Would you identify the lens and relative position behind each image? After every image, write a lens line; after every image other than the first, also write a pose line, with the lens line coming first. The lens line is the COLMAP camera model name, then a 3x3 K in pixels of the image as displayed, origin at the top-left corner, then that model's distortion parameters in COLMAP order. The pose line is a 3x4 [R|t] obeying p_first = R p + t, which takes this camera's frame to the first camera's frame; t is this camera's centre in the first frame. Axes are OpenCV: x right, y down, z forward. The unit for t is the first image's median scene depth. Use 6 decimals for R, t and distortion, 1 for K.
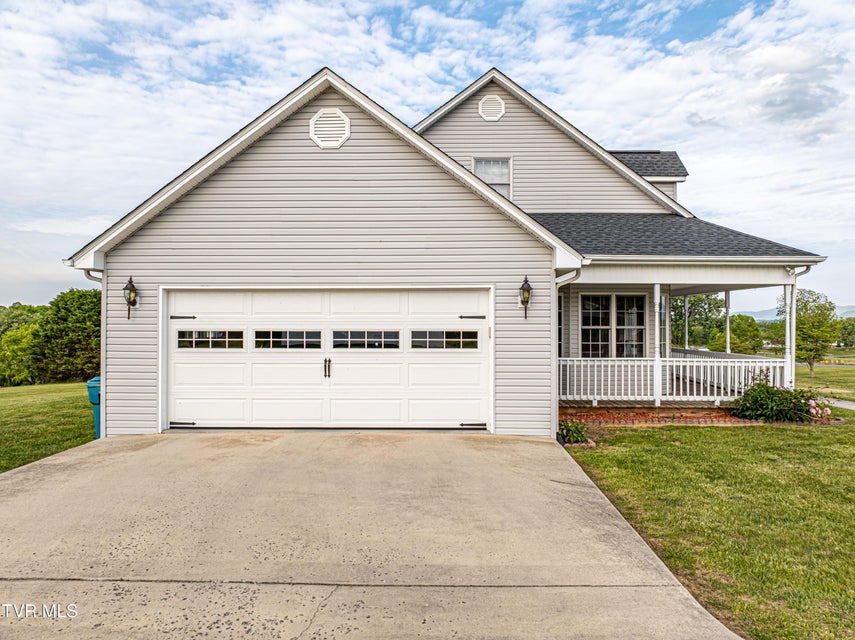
lens RADIAL K [[597.8, 0, 427.5], [0, 597.8, 320.0], [0, 0, 1]] dist [-0.001052, 0.002977]
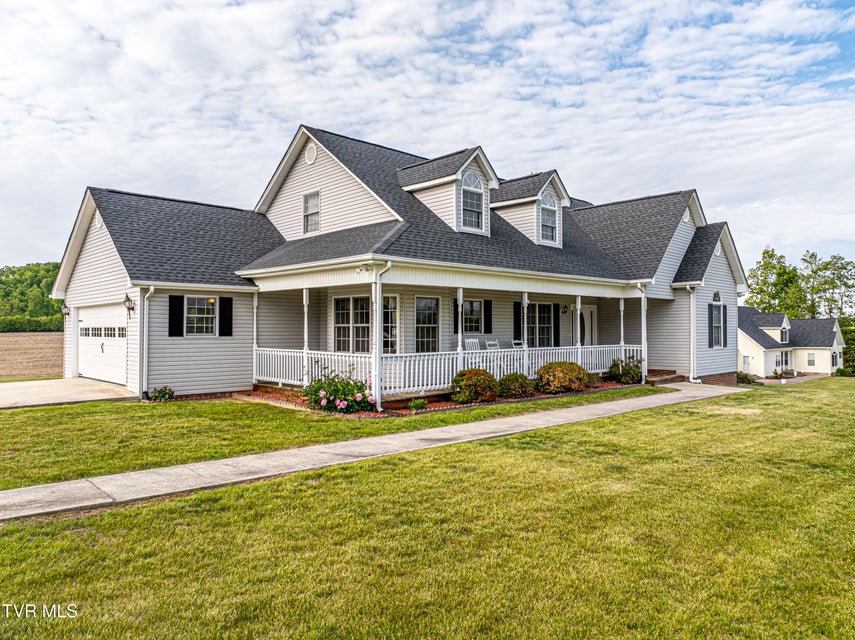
lens RADIAL K [[597.8, 0, 427.5], [0, 597.8, 320.0], [0, 0, 1]] dist [-0.001052, 0.002977]
pose [[0.700724, -0.013755, -0.713300, 1.409379], [0.006776, 0.999897, -0.012626, 0.019352], [0.713401, 0.004014, 0.700745, 0.333193]]
